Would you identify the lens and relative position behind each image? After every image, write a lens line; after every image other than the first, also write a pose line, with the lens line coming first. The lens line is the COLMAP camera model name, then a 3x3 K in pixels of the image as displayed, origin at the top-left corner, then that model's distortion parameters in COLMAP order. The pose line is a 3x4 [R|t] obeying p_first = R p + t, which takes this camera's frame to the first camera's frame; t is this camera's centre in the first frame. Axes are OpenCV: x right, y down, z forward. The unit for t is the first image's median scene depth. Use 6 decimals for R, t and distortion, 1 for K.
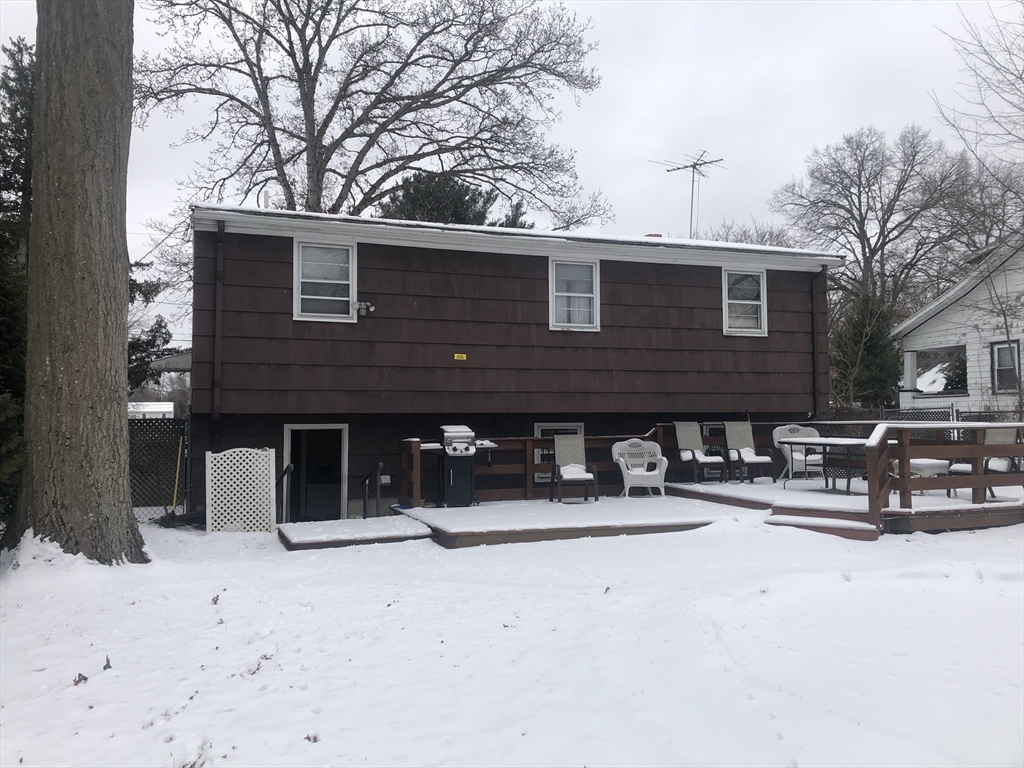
lens RADIAL K [[836.1, 0, 510.8], [0, 836.1, 384.5], [0, 0, 1]] dist [-0.010421, -0.003742]
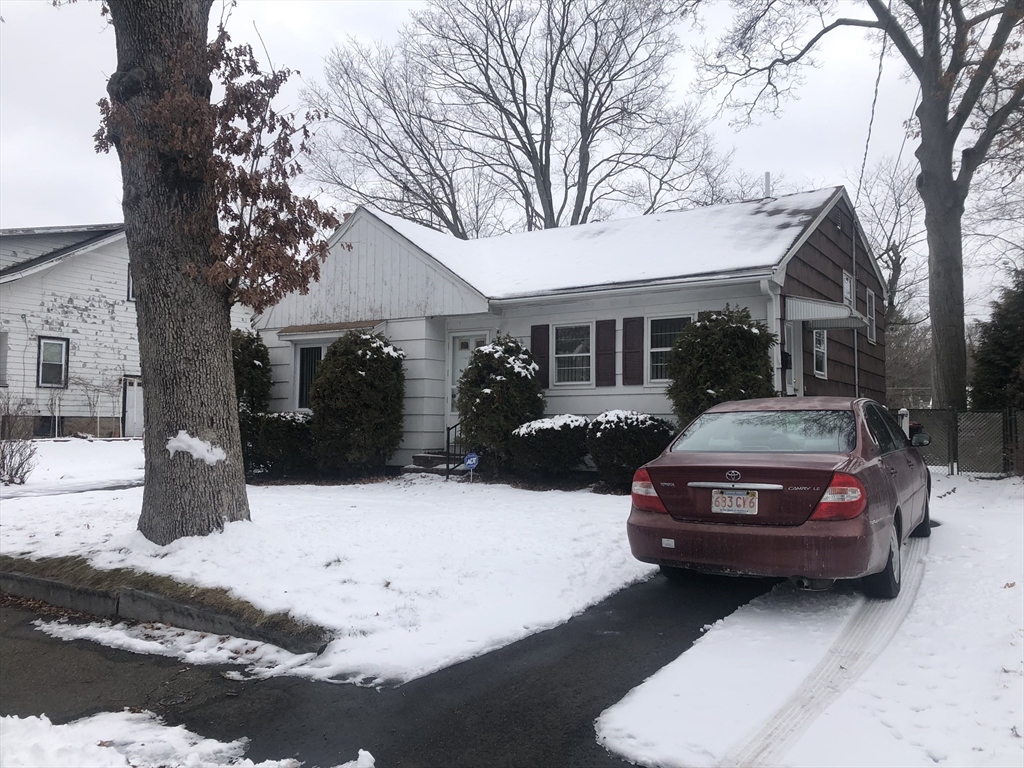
lens RADIAL K [[836.1, 0, 512.1], [0, 836.1, 381.7], [0, 0, 1]] dist [-0.010421, -0.003742]
pose [[-0.553210, 0.042636, 0.831950, -0.576921], [-0.049479, 0.995244, -0.083906, 0.061192], [-0.831571, -0.087582, -0.548469, 1.073027]]
